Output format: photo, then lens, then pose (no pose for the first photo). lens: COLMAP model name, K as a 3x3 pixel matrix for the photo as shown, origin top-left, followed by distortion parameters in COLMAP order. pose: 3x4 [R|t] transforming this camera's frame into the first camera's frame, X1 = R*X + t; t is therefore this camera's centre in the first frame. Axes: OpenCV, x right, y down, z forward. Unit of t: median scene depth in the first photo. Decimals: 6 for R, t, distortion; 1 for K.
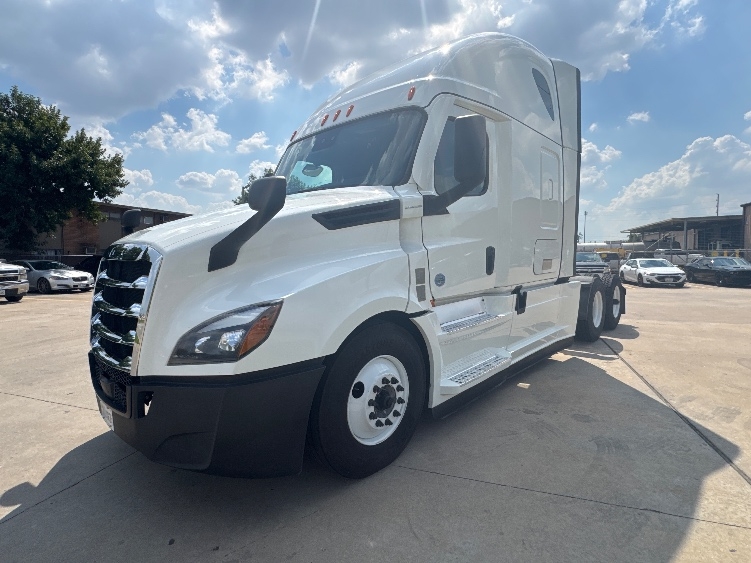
lens RADIAL K [[391.1, 0, 378.8], [0, 391.1, 291.4], [0, 0, 1]] dist [0.009428, -0.000999]
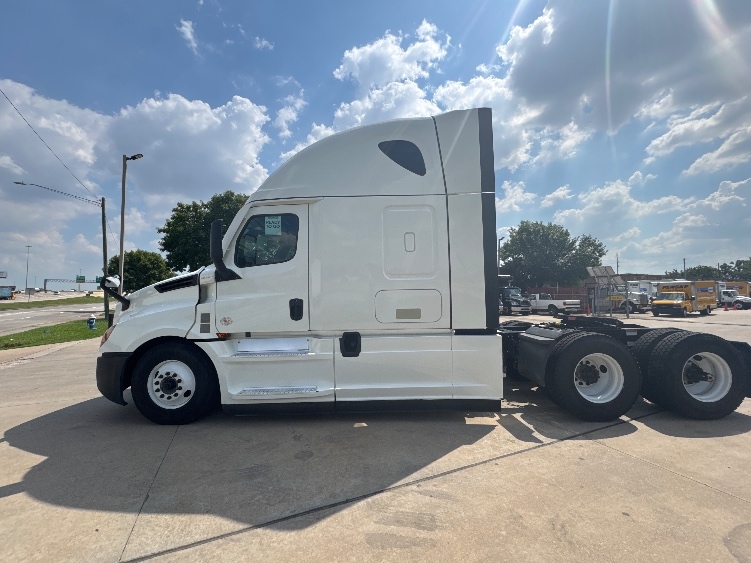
lens RADIAL K [[323.0, 0, 372.9], [0, 323.0, 279.2], [0, 0, 1]] dist [-0.003796, 0.000066]
pose [[0.670742, -0.036629, -0.740786, 1.439491], [-0.064444, 0.992124, -0.107408, -0.090156], [0.738886, 0.119782, 0.663098, 0.518069]]
